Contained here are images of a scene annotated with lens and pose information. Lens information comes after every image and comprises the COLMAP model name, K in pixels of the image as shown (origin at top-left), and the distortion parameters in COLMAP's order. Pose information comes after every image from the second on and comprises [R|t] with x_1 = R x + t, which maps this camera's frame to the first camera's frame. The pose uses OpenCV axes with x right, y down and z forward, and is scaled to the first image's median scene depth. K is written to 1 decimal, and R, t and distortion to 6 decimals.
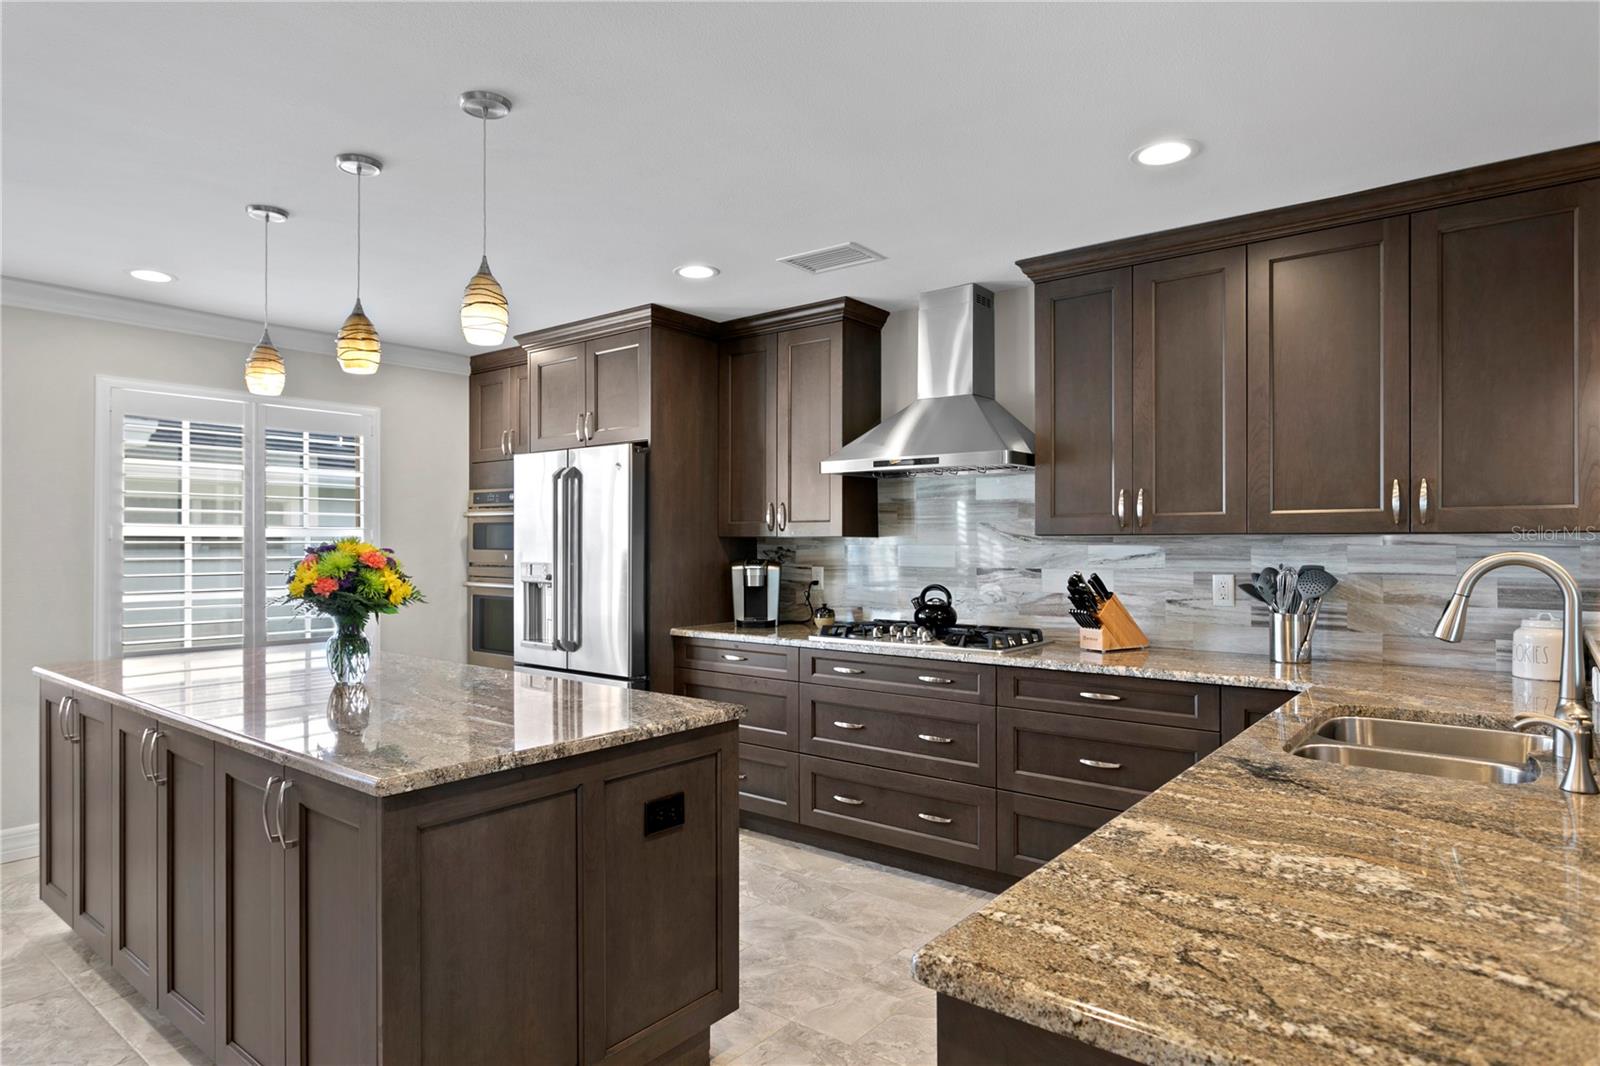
lens RADIAL K [[905.8, 0, 768.9], [0, 905.8, 540.6], [0, 0, 1]] dist [-0.011299, 0.003056]
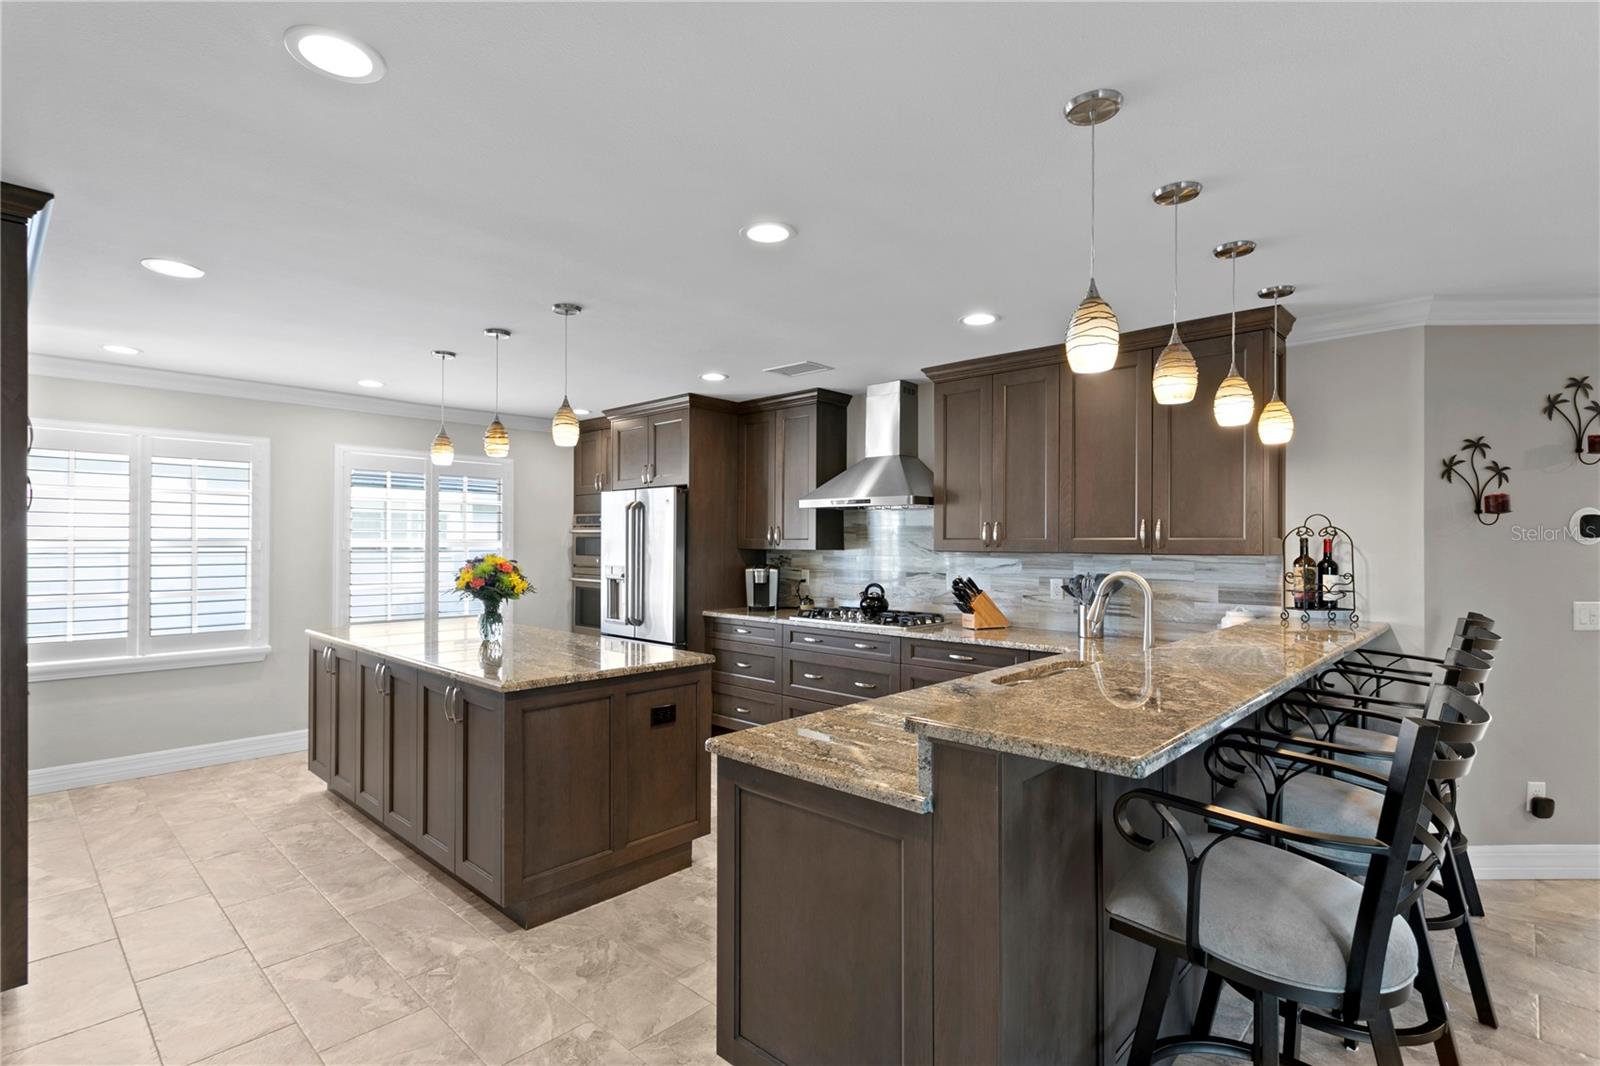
lens RADIAL K [[762.1, 0, 774.5], [0, 762.1, 537.4], [0, 0, 1]] dist [0.001041, 0.000093]
pose [[0.996521, 0.003405, -0.083276, 0.122744], [-0.003672, 0.999989, -0.003059, -0.021621], [0.083265, 0.003354, 0.996522, -0.253359]]
